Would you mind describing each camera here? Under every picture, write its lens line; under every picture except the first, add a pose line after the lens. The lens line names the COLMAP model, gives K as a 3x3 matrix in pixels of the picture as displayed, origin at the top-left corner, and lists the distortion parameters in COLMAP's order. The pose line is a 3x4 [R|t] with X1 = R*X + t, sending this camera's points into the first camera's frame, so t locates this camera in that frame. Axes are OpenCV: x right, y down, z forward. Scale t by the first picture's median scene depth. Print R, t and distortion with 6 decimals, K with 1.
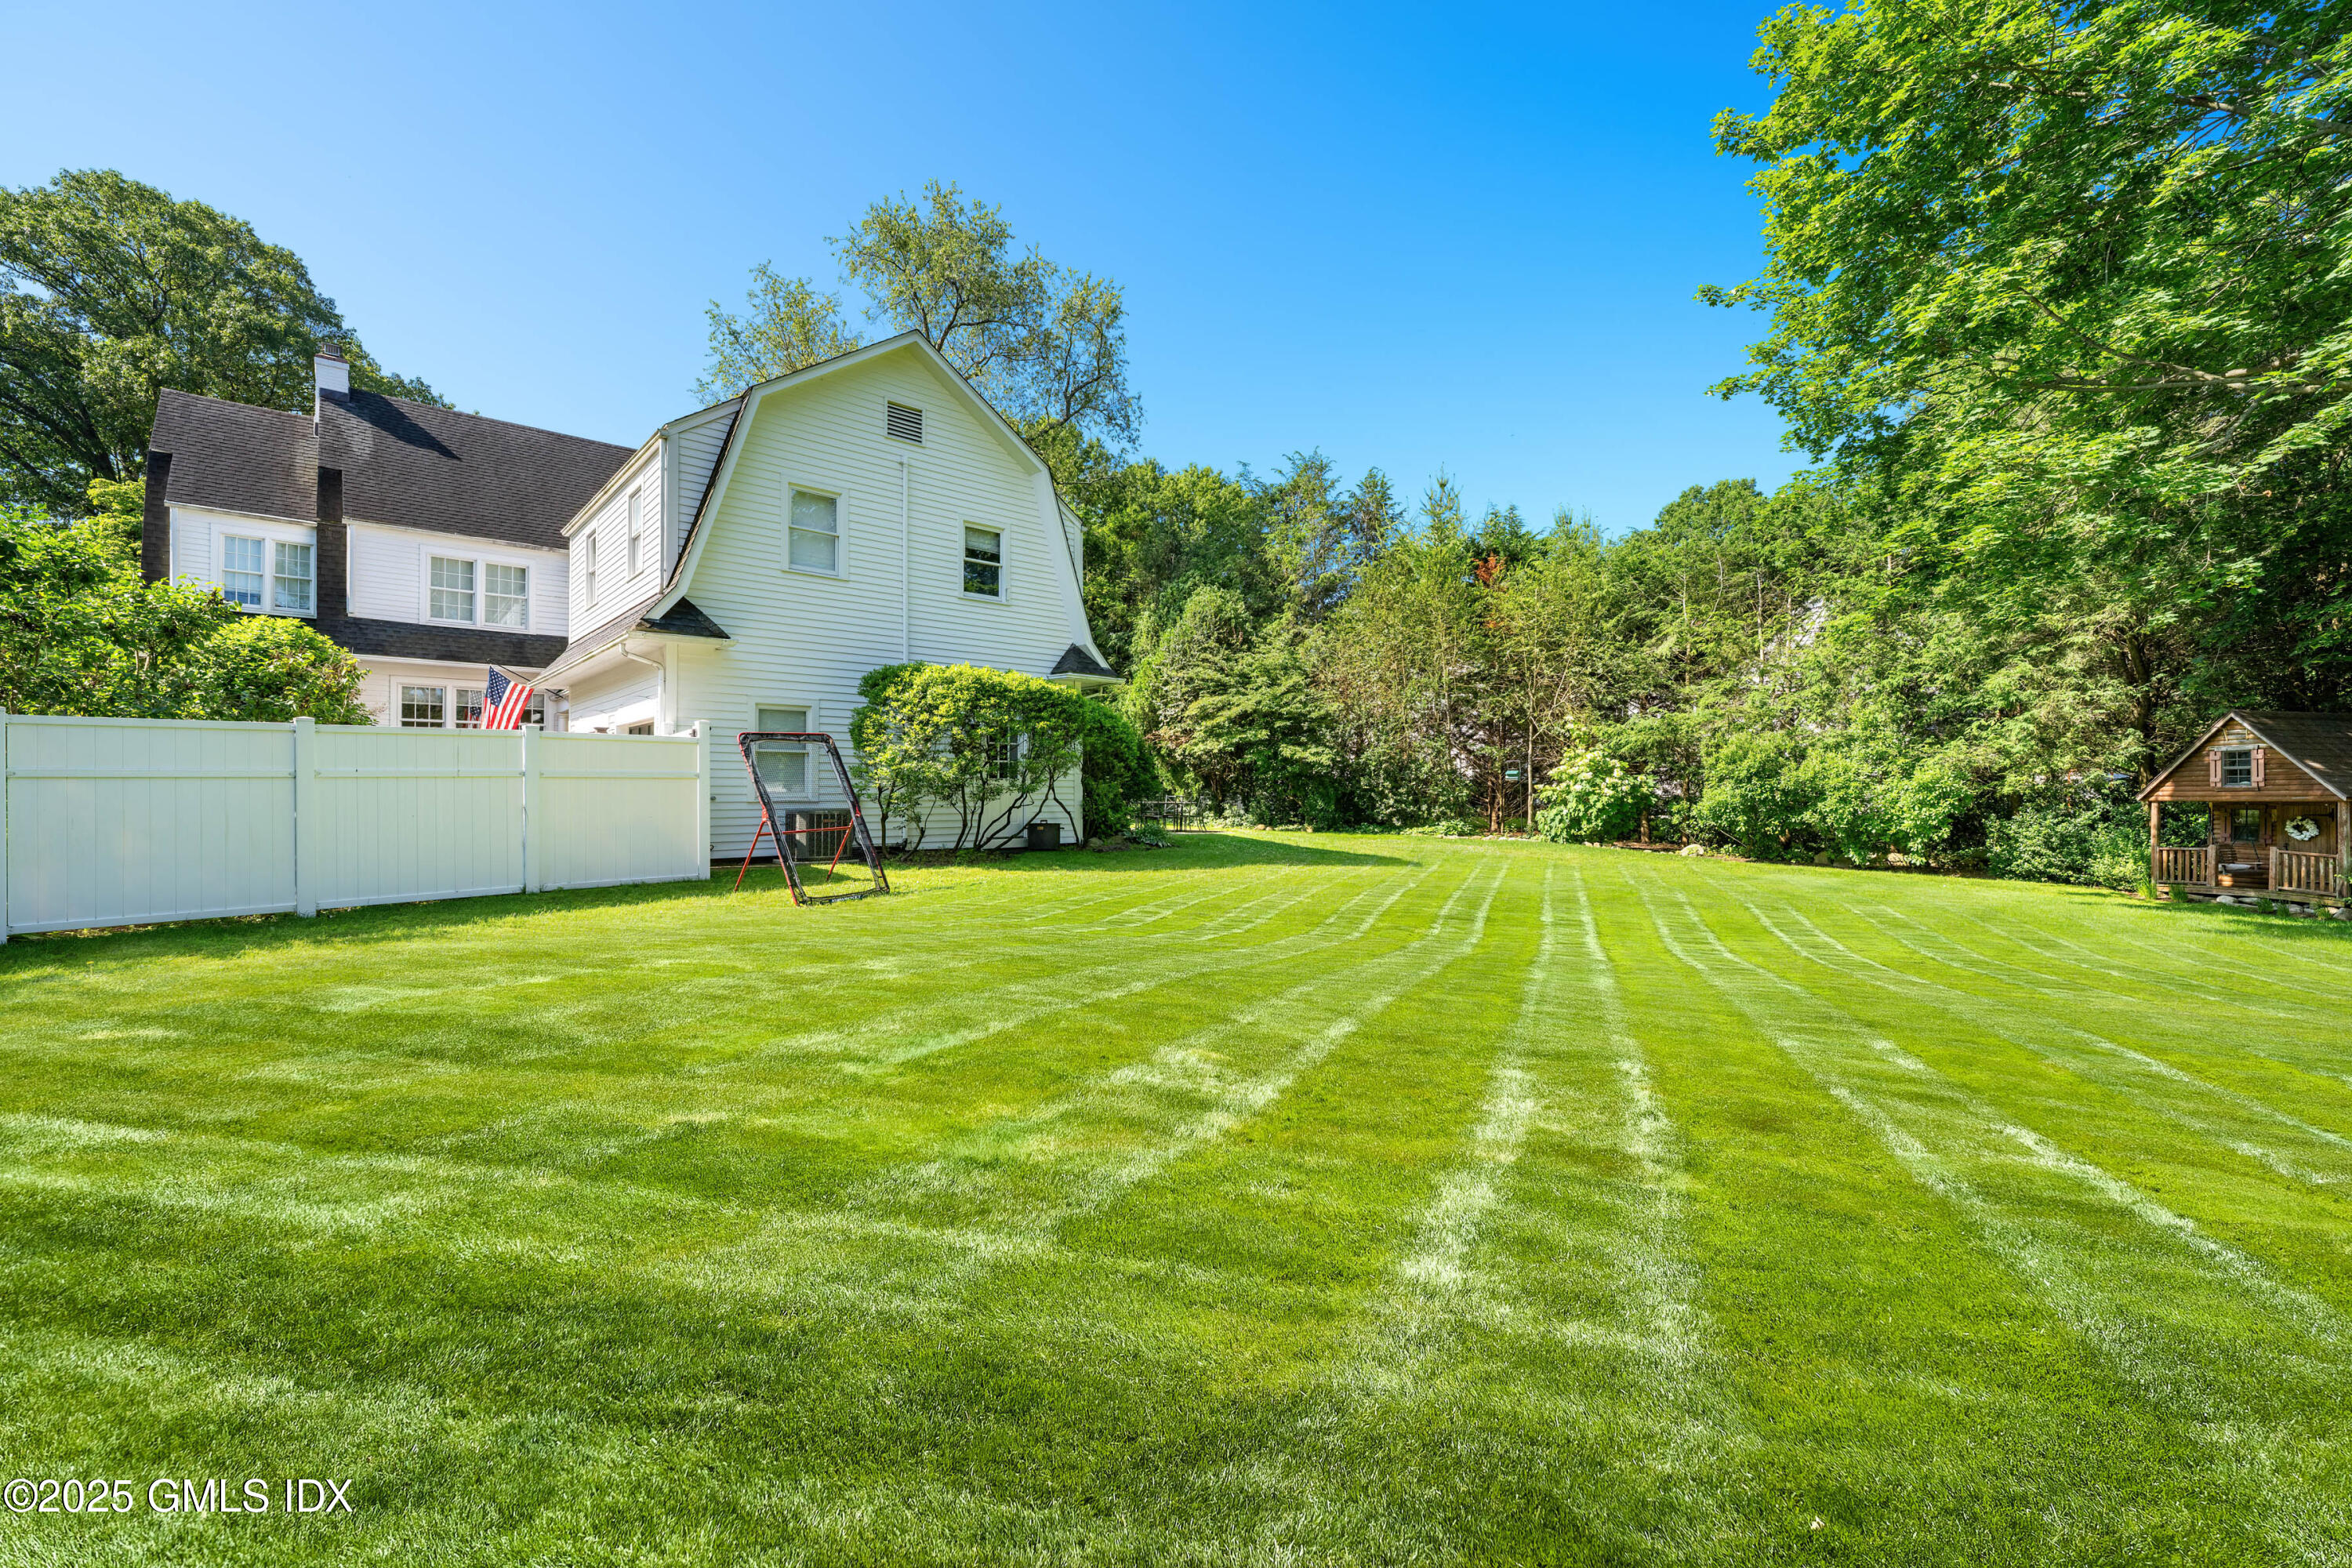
lens RADIAL K [[943.3, 0, 1170.4], [0, 943.3, 792.1], [0, 0, 1]] dist [0.001684, 0.000484]
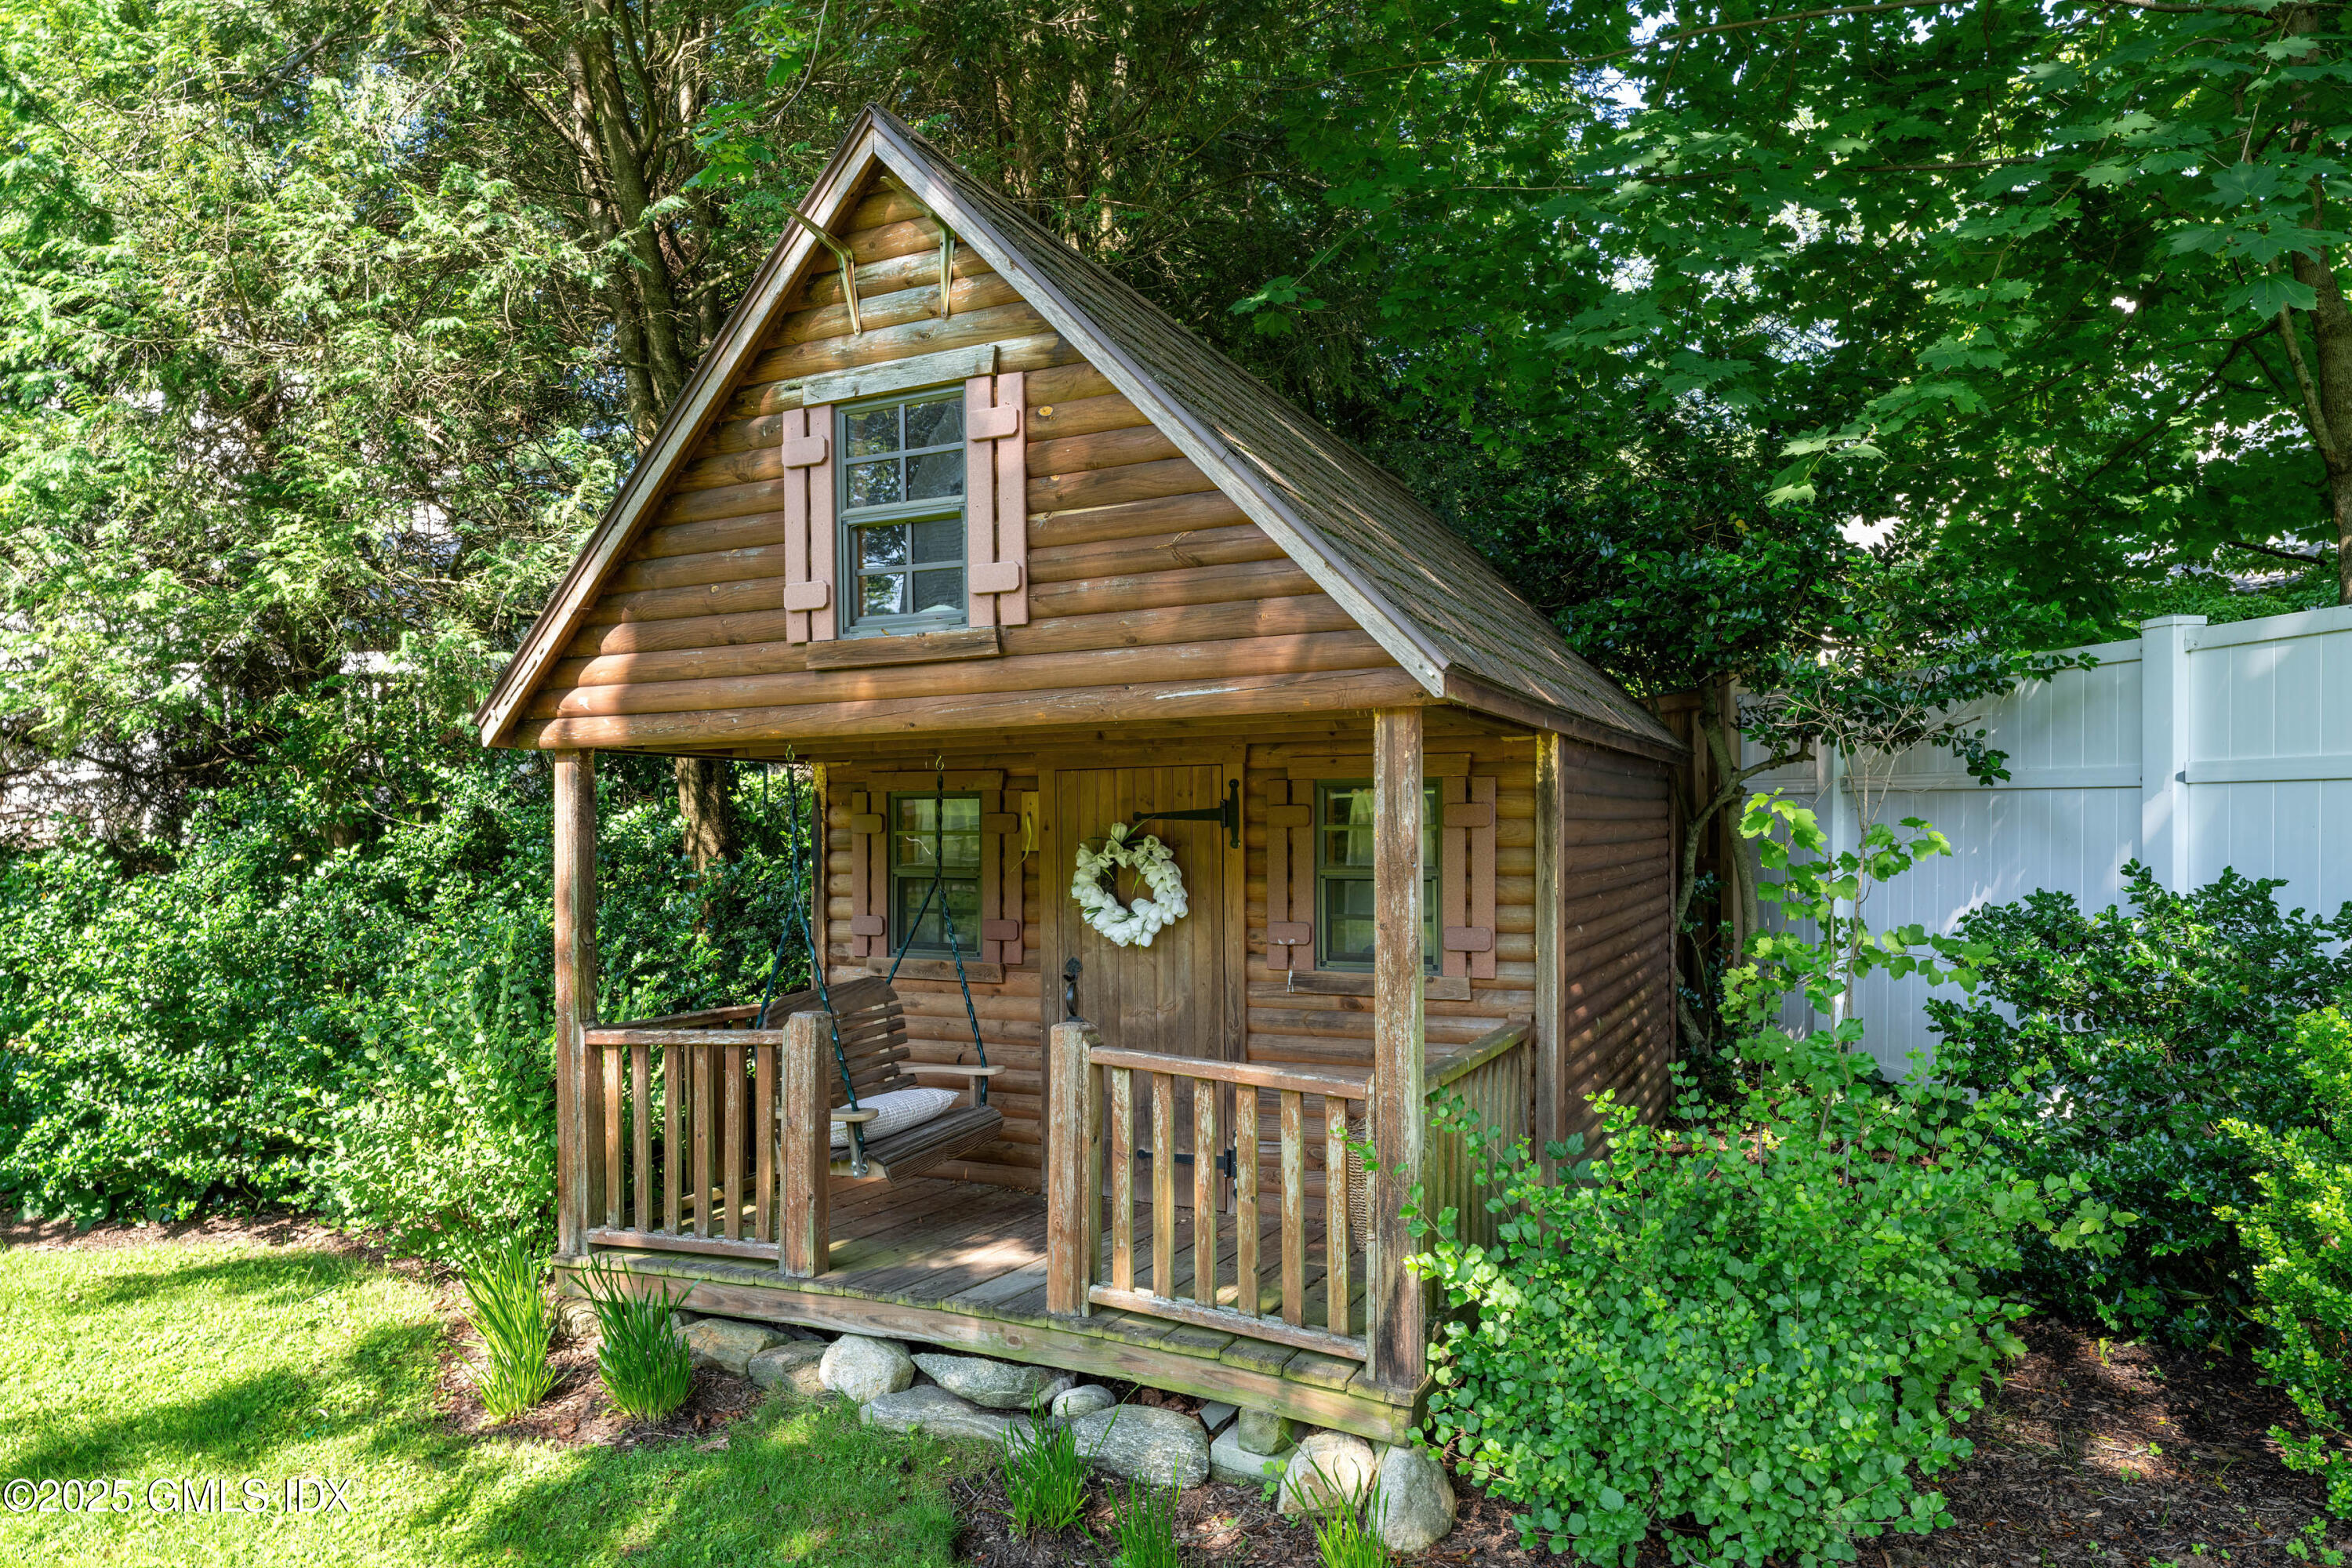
lens RADIAL K [[1427.9, 0, 1174.7], [0, 1427.9, 795.5], [0, 0, 1]] dist [0.002932, 0.000173]
pose [[0.522050, -0.001088, 0.852914, 0.949330], [0.009500, 0.999945, -0.004539, 0.021125], [-0.852862, 0.010472, 0.522031, 0.838496]]
